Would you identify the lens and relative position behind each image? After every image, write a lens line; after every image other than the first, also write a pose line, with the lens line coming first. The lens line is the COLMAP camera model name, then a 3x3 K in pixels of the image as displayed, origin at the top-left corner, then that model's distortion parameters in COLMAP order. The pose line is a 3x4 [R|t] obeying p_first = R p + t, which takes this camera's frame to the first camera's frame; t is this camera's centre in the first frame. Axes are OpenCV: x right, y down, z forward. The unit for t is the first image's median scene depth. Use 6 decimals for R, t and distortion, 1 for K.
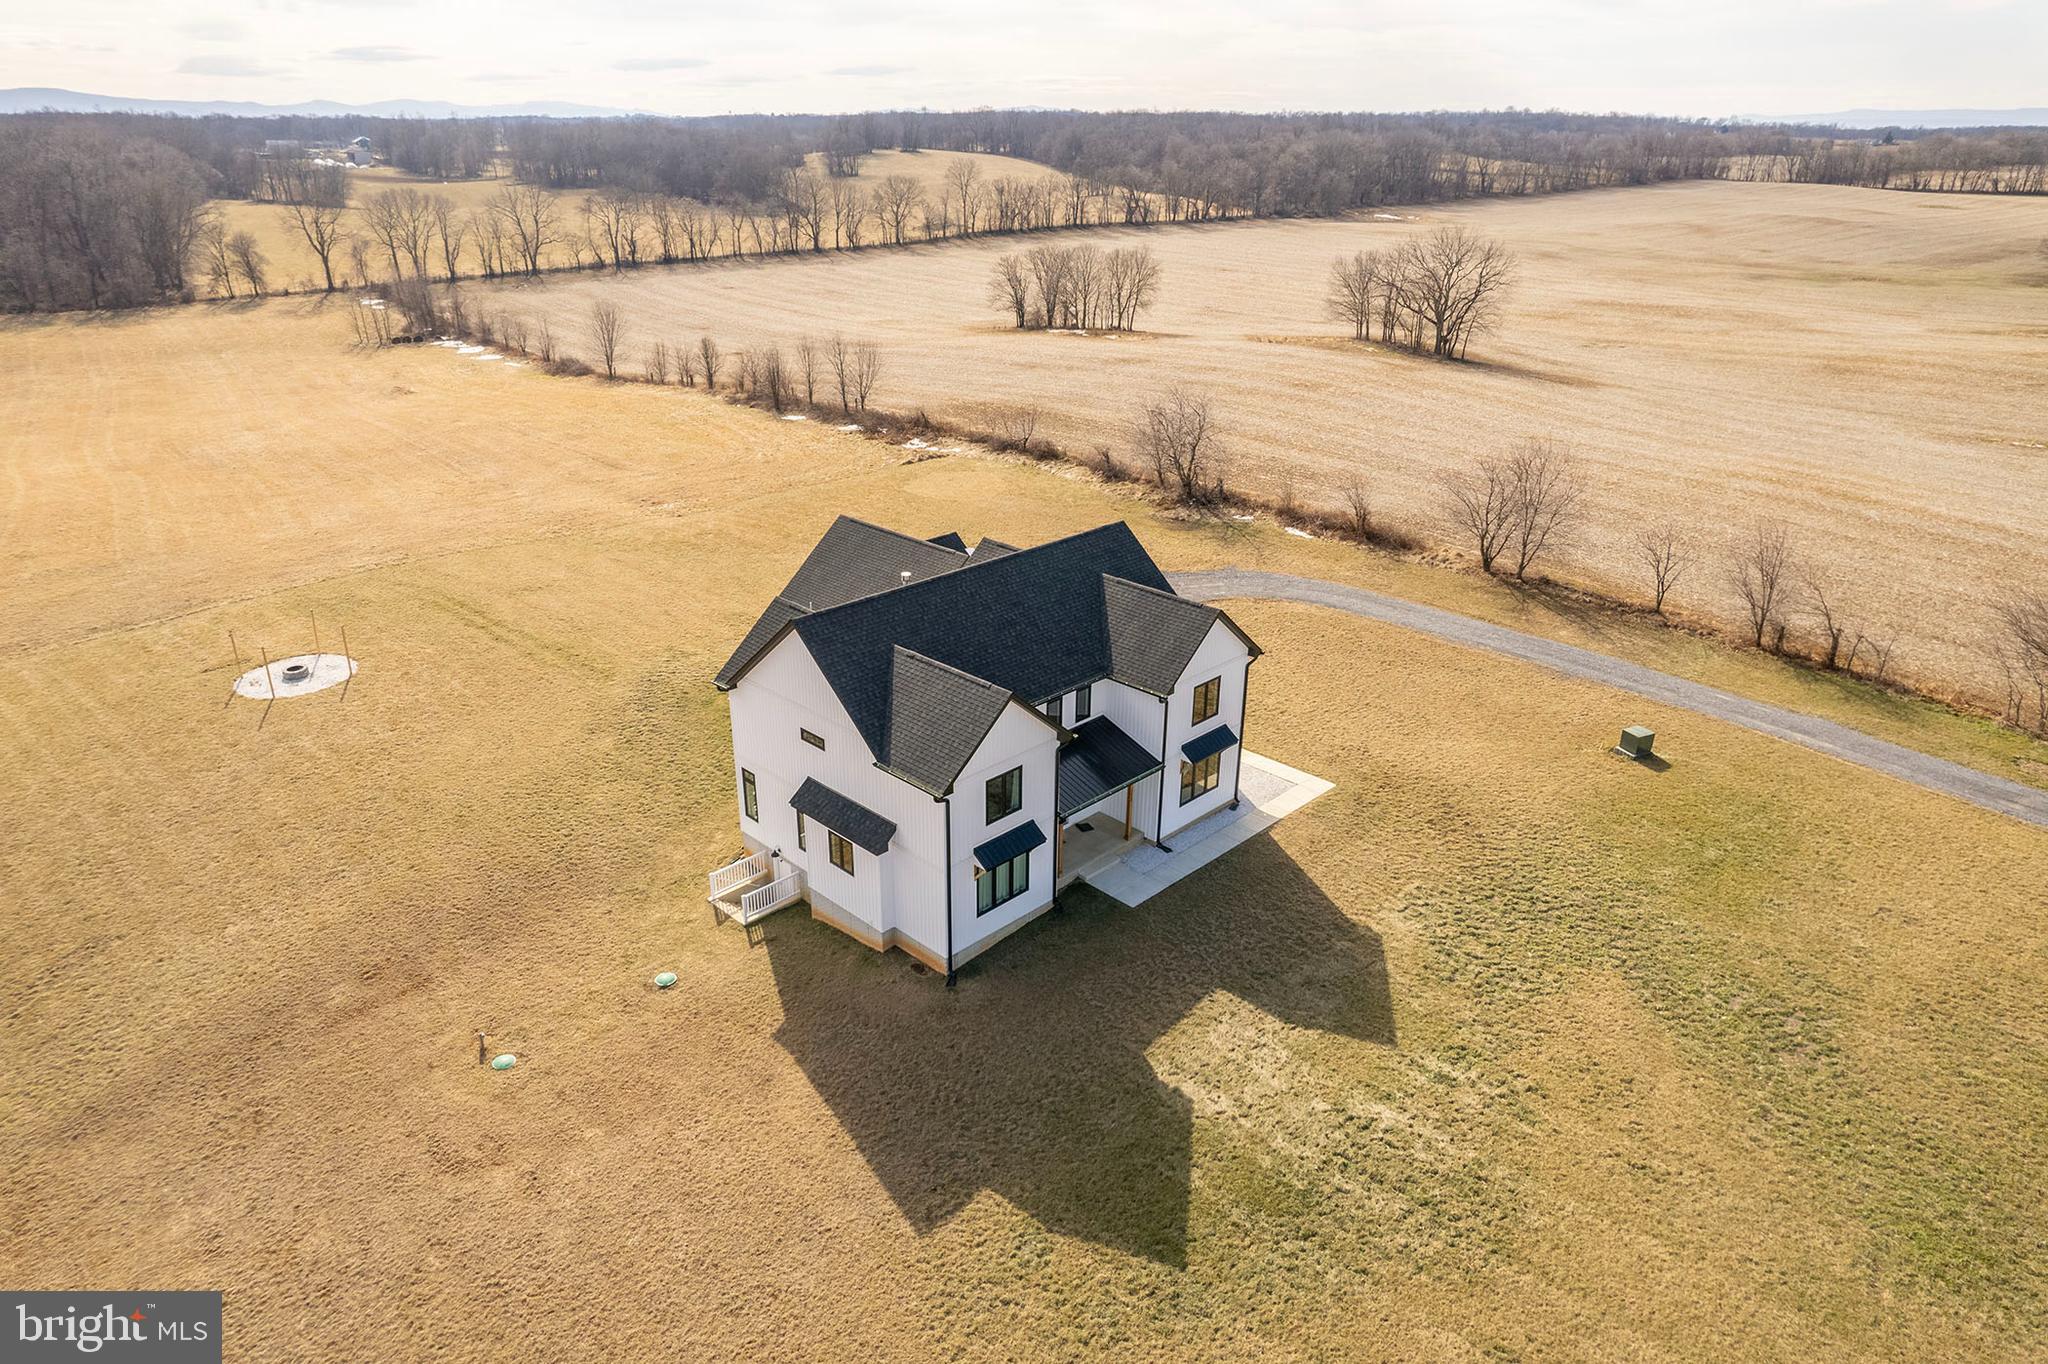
lens RADIAL K [[1278.1, 0, 993.2], [0, 1278.1, 710.5], [0, 0, 1]] dist [-0.066817, 0.053209]
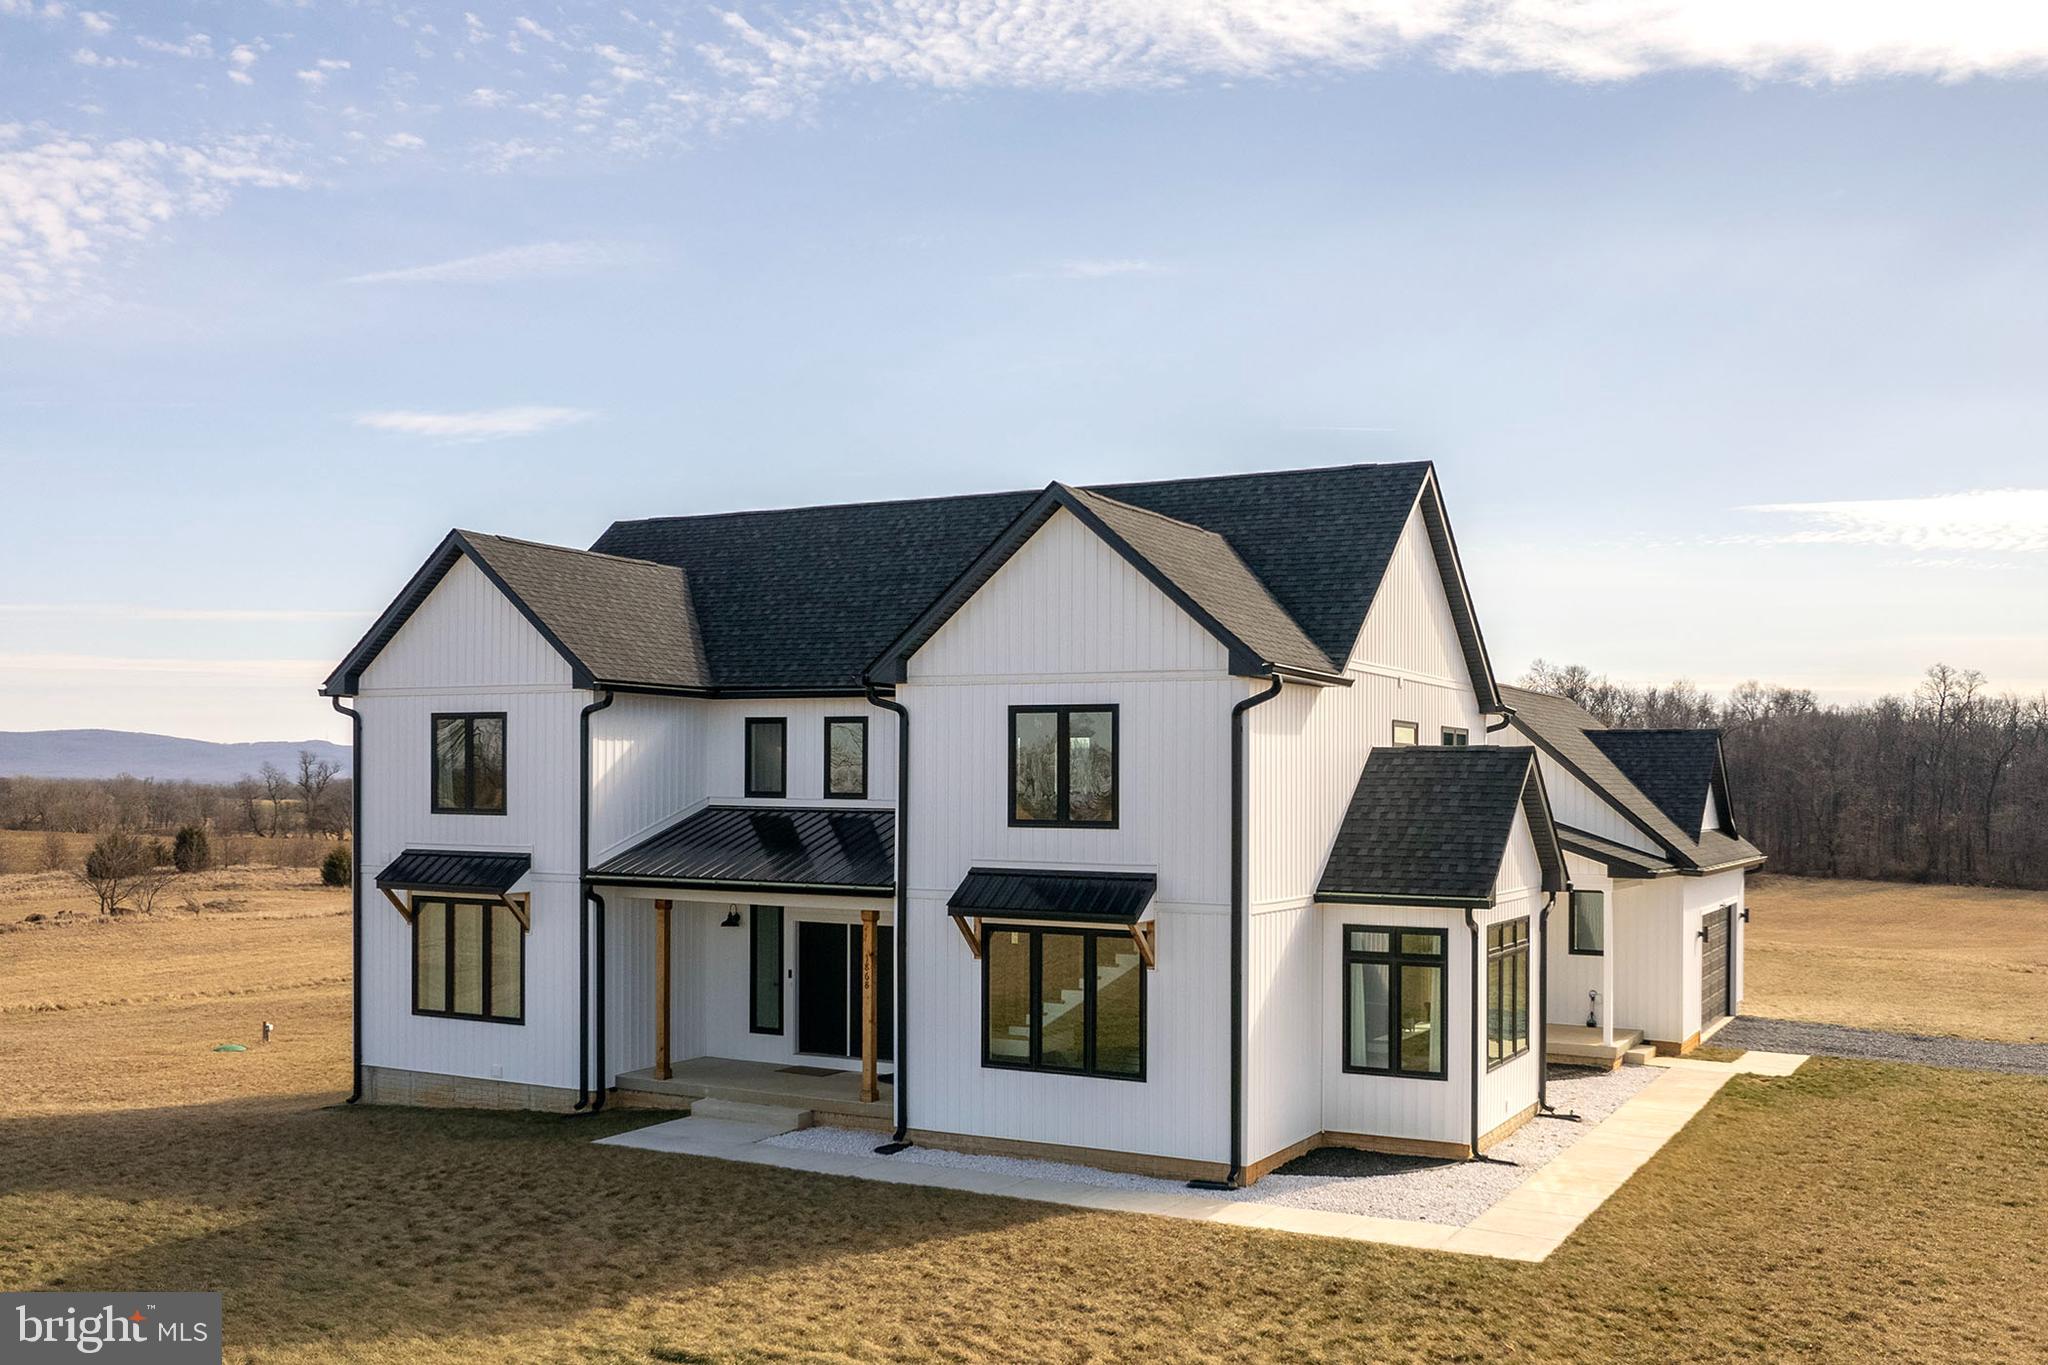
lens RADIAL K [[1864.6, 0, 1037.6], [0, 1864.6, 780.7], [0, 0, 1]] dist [-0.062107, -0.000998]
pose [[0.303251, -0.000970, -0.952910, 0.134388], [-0.407467, 0.903835, -0.130591, 0.013814], [0.861400, 0.427881, 0.273693, 0.176322]]
